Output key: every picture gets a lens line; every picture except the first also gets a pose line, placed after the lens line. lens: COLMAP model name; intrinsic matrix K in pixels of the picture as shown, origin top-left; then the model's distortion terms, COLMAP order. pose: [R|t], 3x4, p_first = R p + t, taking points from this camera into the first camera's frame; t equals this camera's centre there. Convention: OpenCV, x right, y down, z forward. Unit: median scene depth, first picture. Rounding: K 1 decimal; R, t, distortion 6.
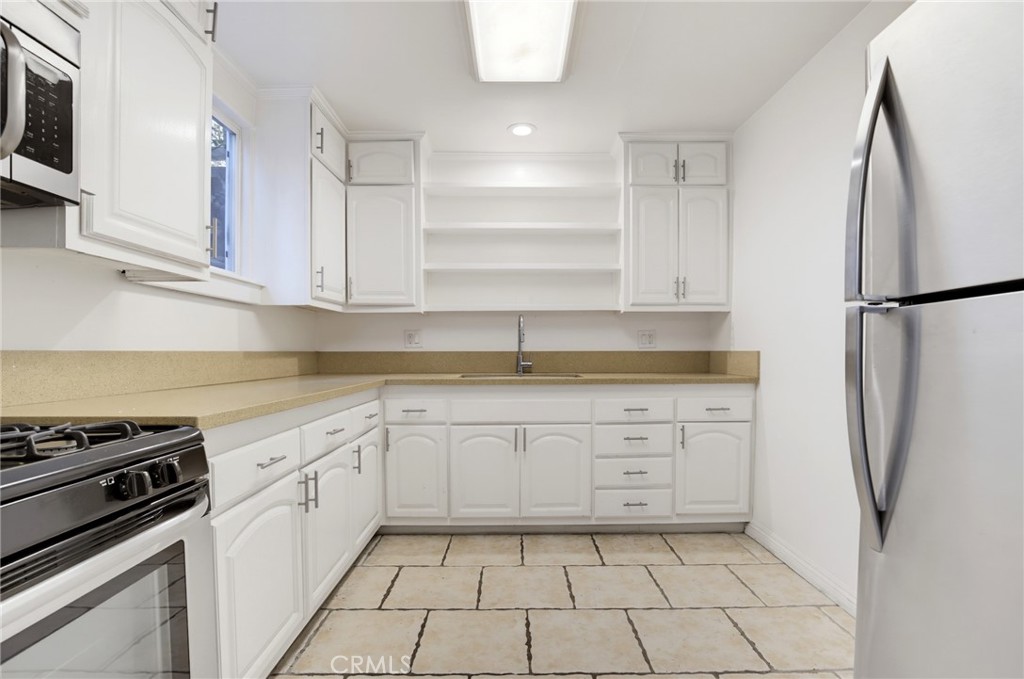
lens RADIAL K [[473.5, 0, 517.9], [0, 473.5, 359.6], [0, 0, 1]] dist [-0.040680, 0.010931]
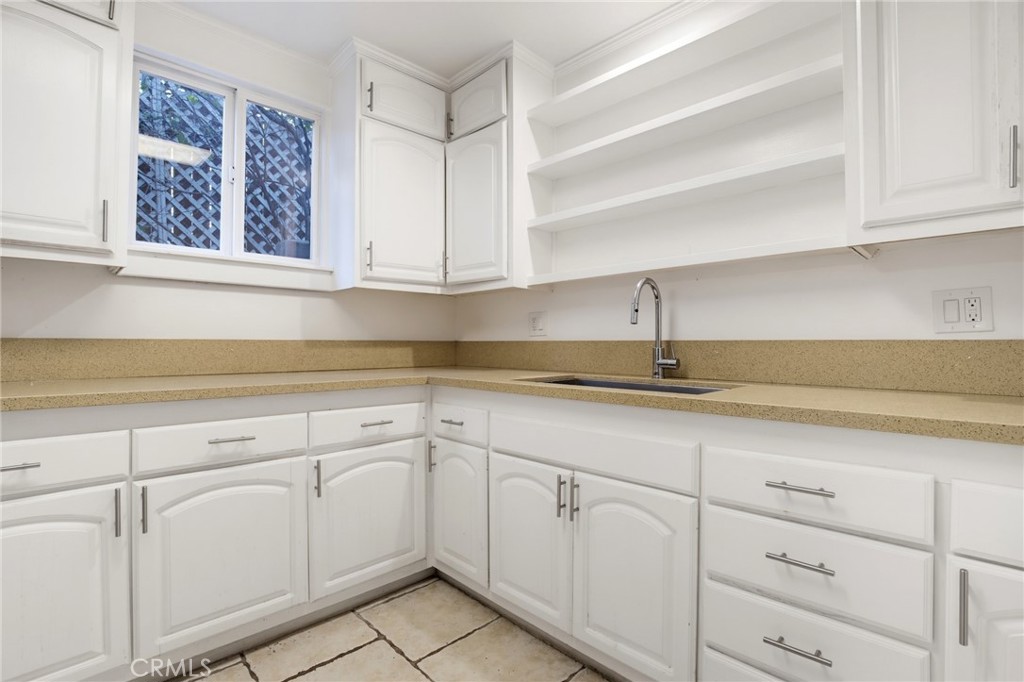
lens RADIAL K [[474.4, 0, 512.0], [0, 474.4, 341.0], [0, 0, 1]] dist [-0.044286, 0.011422]
pose [[0.693038, -0.000769, -0.720901, 0.351464], [-0.014375, 0.999786, -0.014886, -0.006744], [0.720758, 0.020679, 0.692879, 0.547661]]
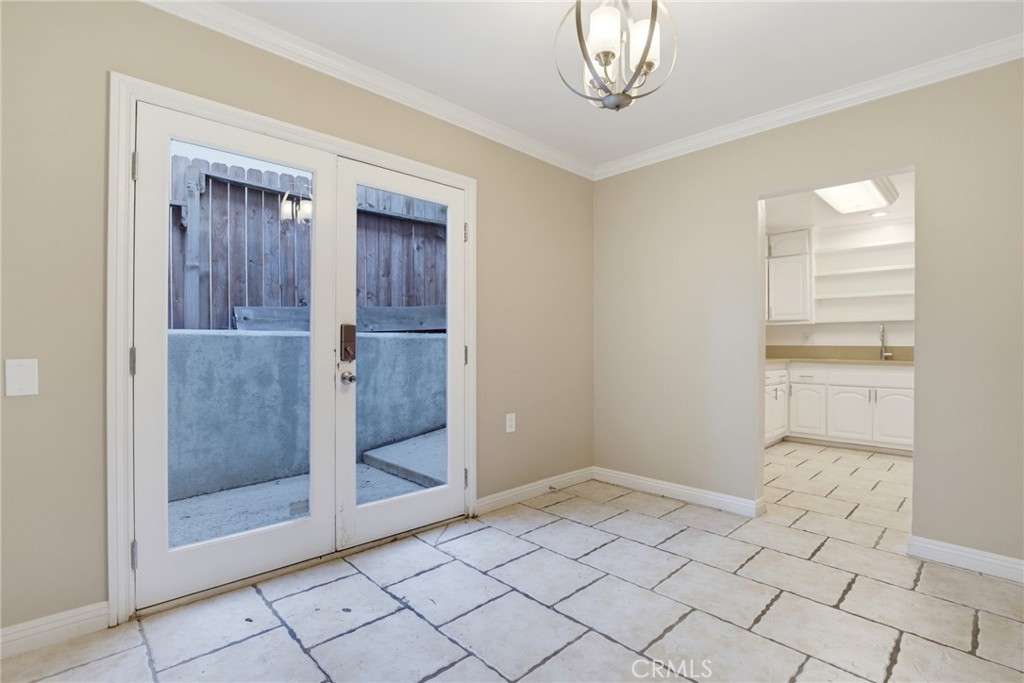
lens RADIAL K [[474.4, 0, 512.0], [0, 474.4, 341.5], [0, 0, 1]] dist [-0.044286, 0.011422]
pose [[0.683729, 0.001800, -0.729734, 0.340163], [-0.018377, 0.999722, -0.014752, 0.014728], [0.729505, 0.023496, 0.683572, -1.151100]]
